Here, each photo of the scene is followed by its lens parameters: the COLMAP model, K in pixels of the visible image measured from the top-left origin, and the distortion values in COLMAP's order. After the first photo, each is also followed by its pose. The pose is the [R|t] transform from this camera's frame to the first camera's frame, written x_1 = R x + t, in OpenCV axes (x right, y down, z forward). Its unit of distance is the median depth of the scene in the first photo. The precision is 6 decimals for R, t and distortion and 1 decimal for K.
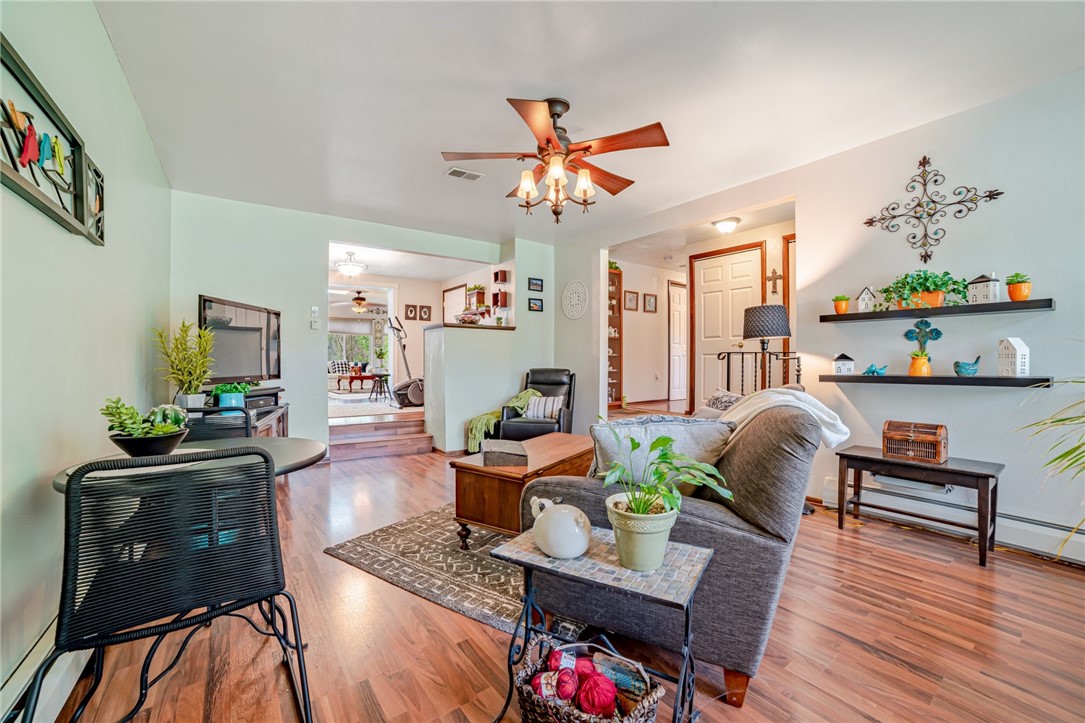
lens RADIAL K [[432.4, 0, 545.3], [0, 432.4, 362.3], [0, 0, 1]] dist [-0.020945, 0.000146]
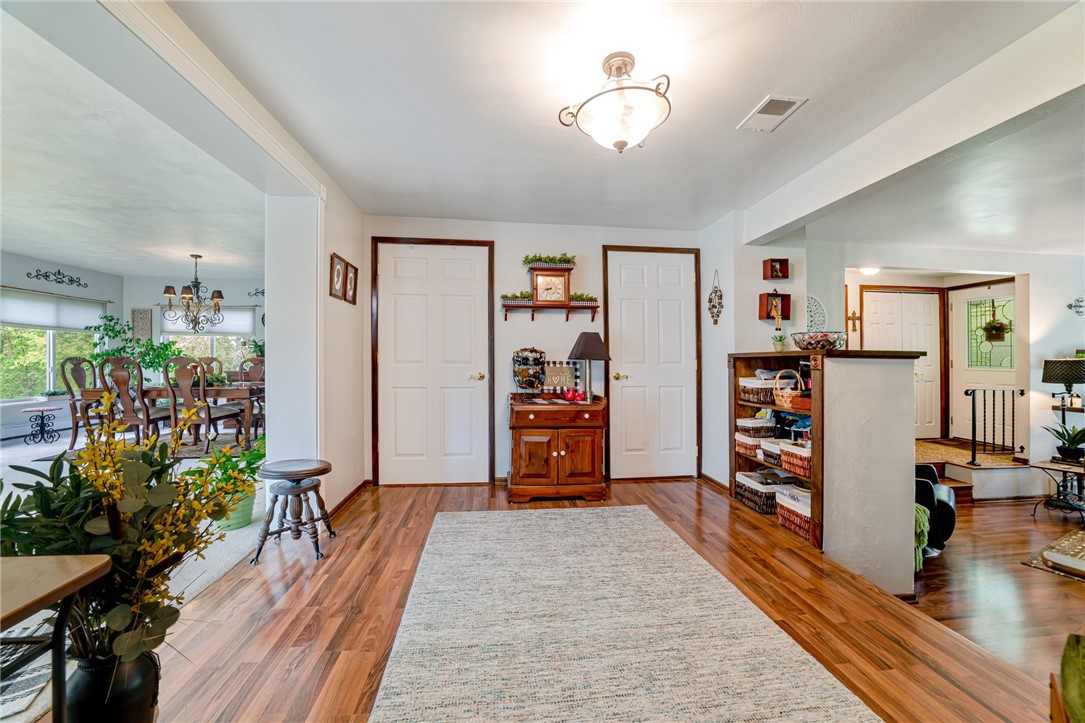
lens RADIAL K [[431.1, 0, 546.2], [0, 431.1, 358.5], [0, 0, 1]] dist [-0.027179, 0.004930]
pose [[0.501186, 0.002339, 0.865337, -0.519630], [-0.001989, 0.999997, -0.001551, -0.047188], [-0.865337, -0.000944, 0.501189, 0.658050]]
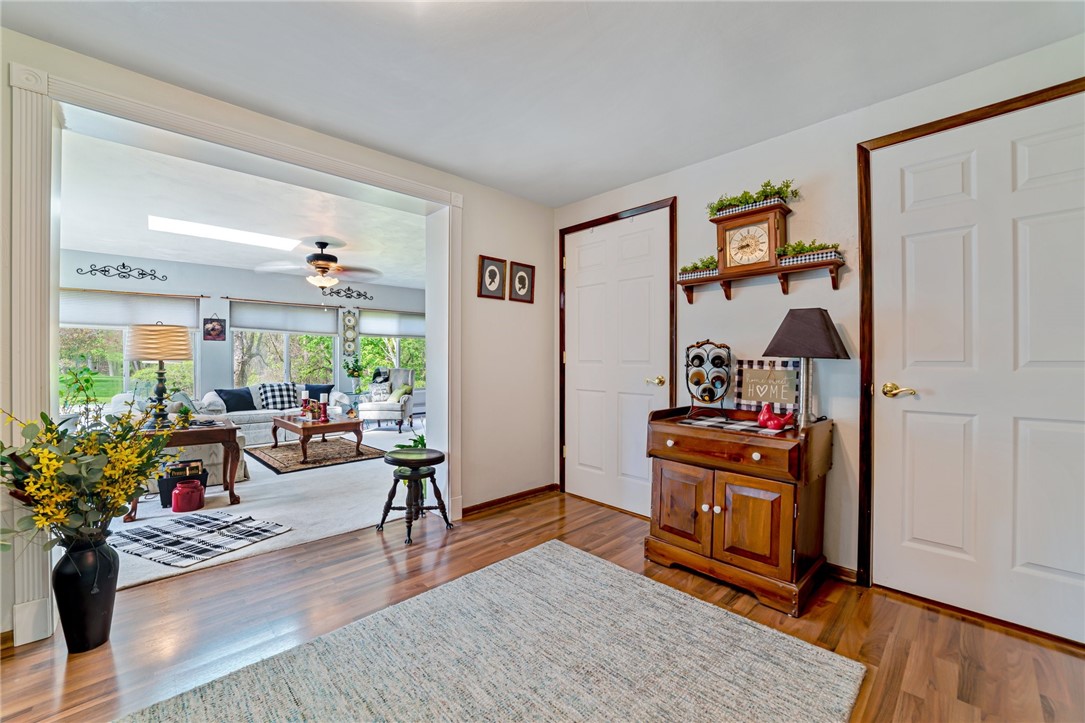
lens RADIAL K [[432.4, 0, 545.3], [0, 432.4, 362.3], [0, 0, 1]] dist [-0.020945, 0.000146]
pose [[0.992374, -0.001711, 0.123254, -0.304456], [0.000929, 0.999979, 0.006403, -0.045906], [-0.123262, -0.006240, 0.992354, 0.616289]]
